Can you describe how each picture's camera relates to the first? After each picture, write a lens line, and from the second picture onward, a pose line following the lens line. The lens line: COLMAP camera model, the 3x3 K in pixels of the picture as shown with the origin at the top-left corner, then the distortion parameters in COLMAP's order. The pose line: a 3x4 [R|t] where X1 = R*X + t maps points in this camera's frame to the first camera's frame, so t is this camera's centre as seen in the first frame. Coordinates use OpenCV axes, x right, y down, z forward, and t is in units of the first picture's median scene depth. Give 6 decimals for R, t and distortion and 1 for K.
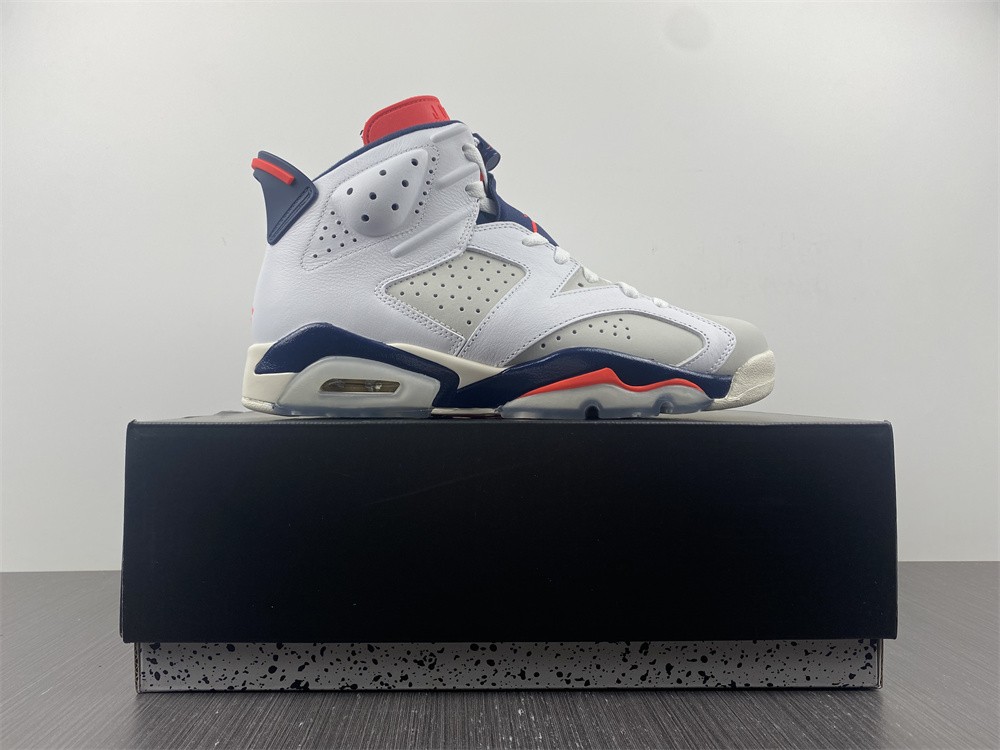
lens RADIAL K [[764.0, 0, 493.9], [0, 764.0, 383.7], [0, 0, 1]] dist [0.100224, -0.259289]
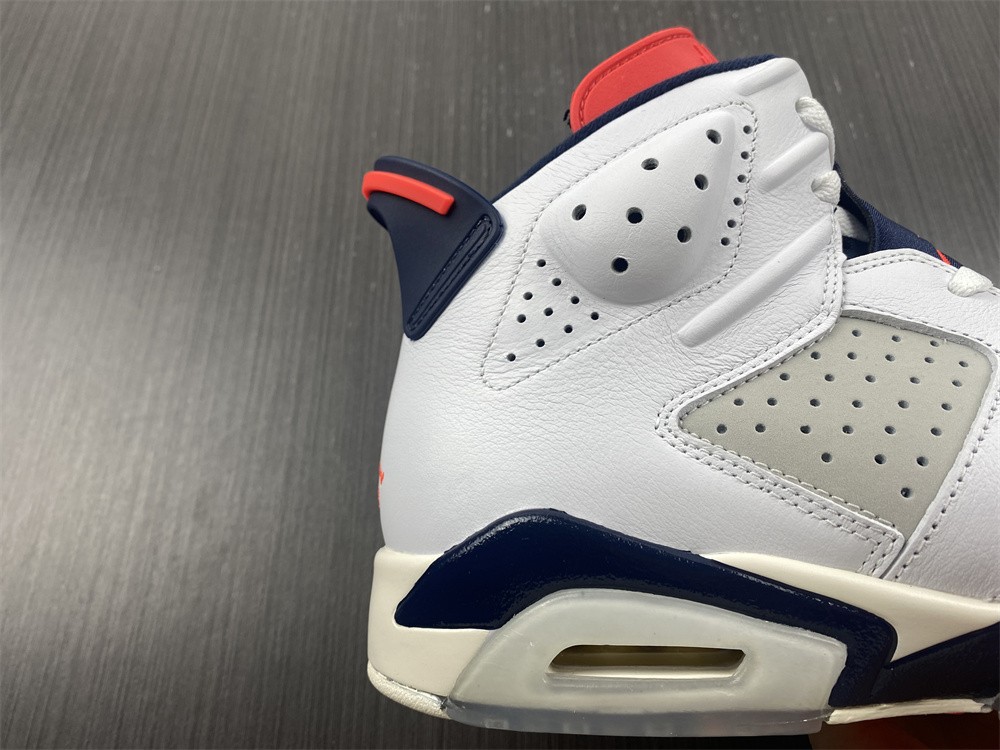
lens RADIAL K [[796.5, 0, 465.4], [0, 796.5, 374.2], [0, 0, 1]] dist [-0.007714, 0.003370]
pose [[0.987742, -0.072732, -0.138117, -0.194240], [0.060071, 0.993785, -0.093720, -0.113028], [0.144075, 0.084274, 0.985972, 0.527254]]
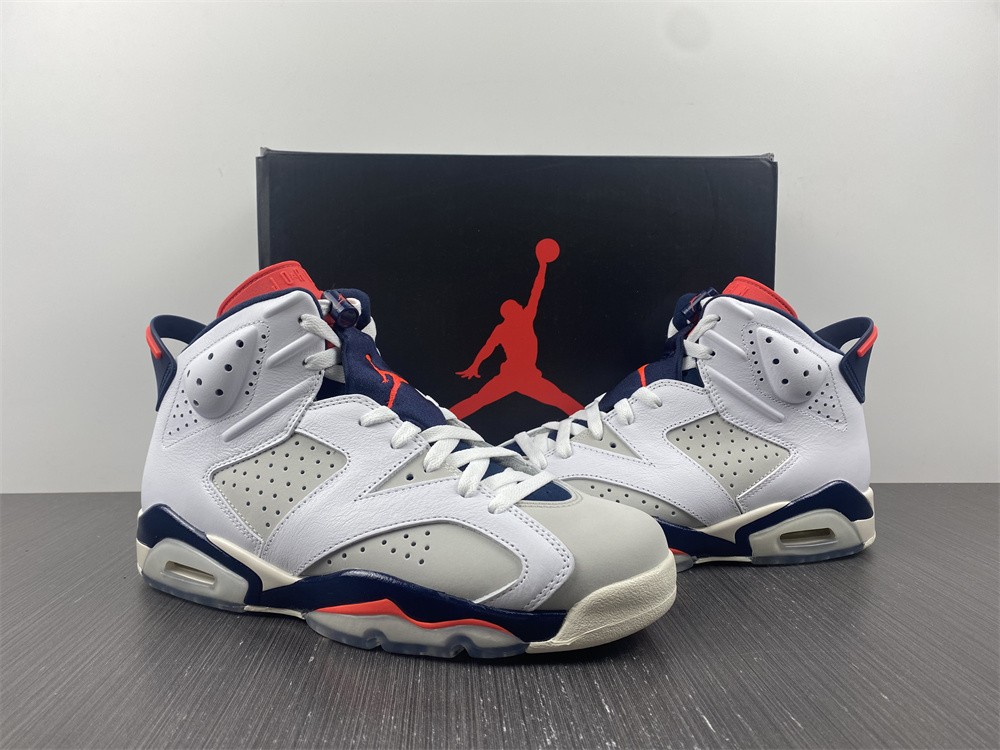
lens RADIAL K [[762.5, 0, 500.0], [0, 762.5, 375.0], [0, 0, 1]] dist [0.001993, 0.000933]
pose [[0.893431, 0.044838, -0.446957, 0.612272], [0.001263, 0.994751, 0.102317, -0.347026], [0.449198, -0.091978, 0.888685, 0.301641]]
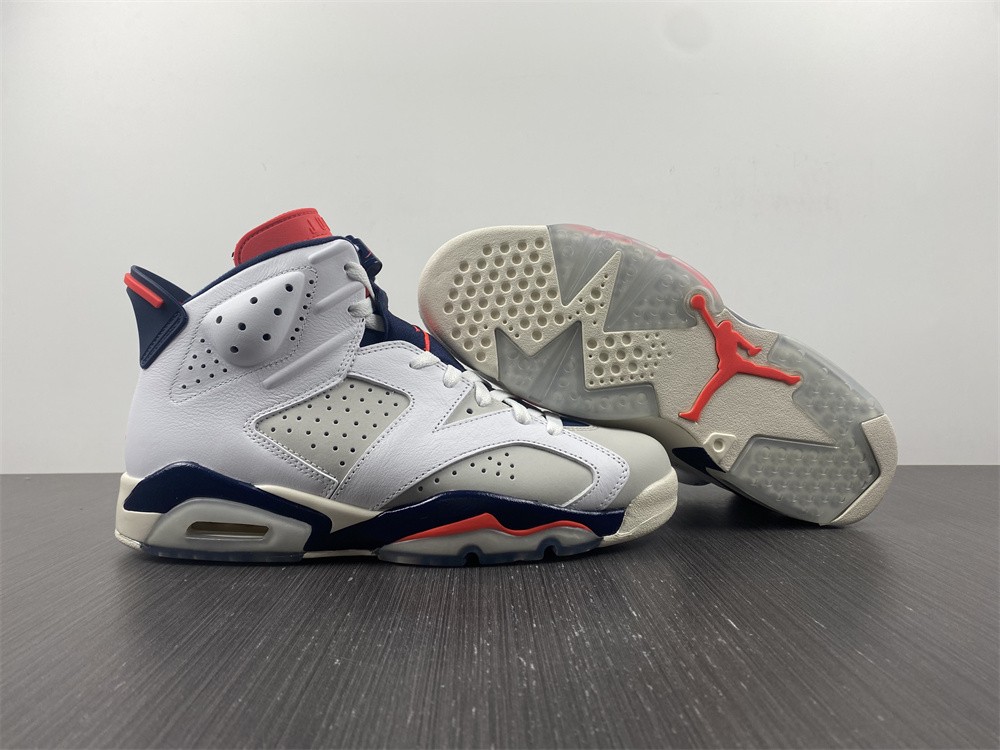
lens RADIAL K [[764.0, 0, 493.9], [0, 764.0, 383.7], [0, 0, 1]] dist [0.100224, -0.259289]
pose [[0.999966, 0.007366, -0.003770, 0.153095], [-0.007158, 0.998597, 0.052458, -0.222449], [0.004151, -0.052429, 0.998616, 0.053664]]
